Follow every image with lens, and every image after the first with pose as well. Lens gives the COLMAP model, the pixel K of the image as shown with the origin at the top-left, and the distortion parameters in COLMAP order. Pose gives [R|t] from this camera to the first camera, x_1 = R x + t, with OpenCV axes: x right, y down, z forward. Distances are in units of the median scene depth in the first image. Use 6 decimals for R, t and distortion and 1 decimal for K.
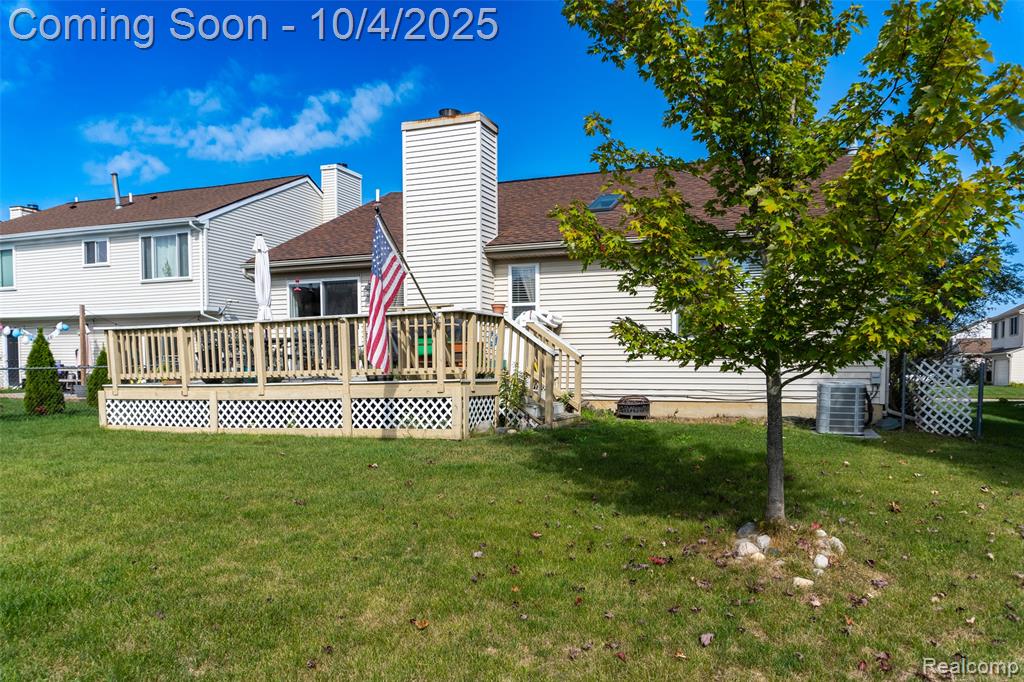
lens RADIAL K [[742.9, 0, 549.0], [0, 742.9, 403.8], [0, 0, 1]] dist [-0.004856, -0.008814]
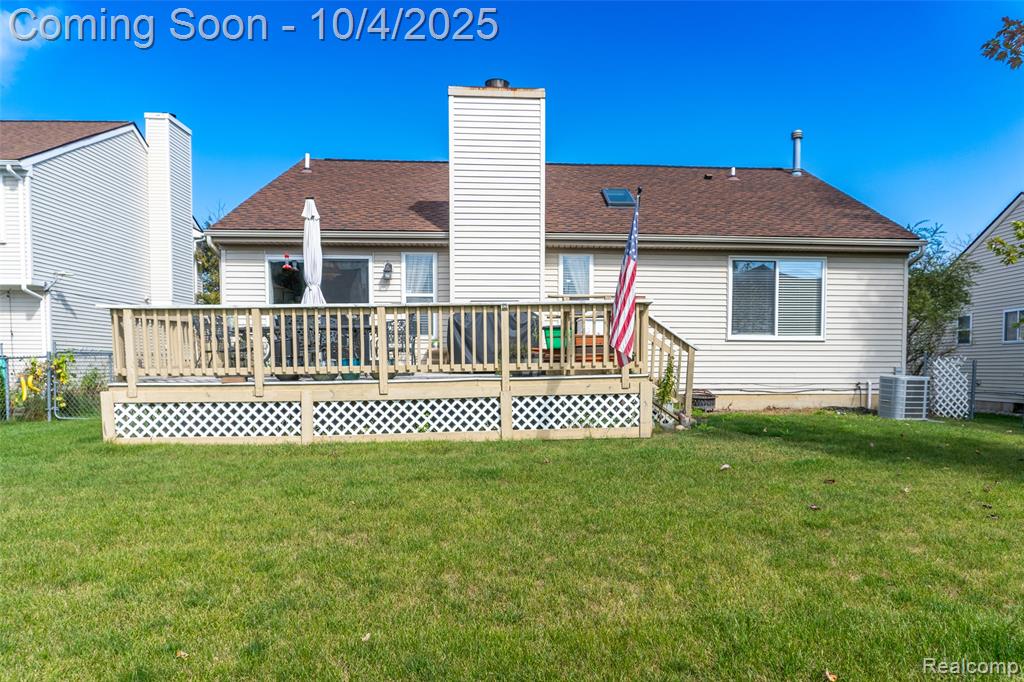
lens RADIAL K [[742.9, 0, 549.0], [0, 742.9, 403.8], [0, 0, 1]] dist [-0.004856, -0.008814]
pose [[0.907433, -0.020130, 0.419715, -0.557857], [0.016724, 0.999791, 0.011793, -0.007613], [-0.419865, -0.003682, 0.907579, 0.166205]]
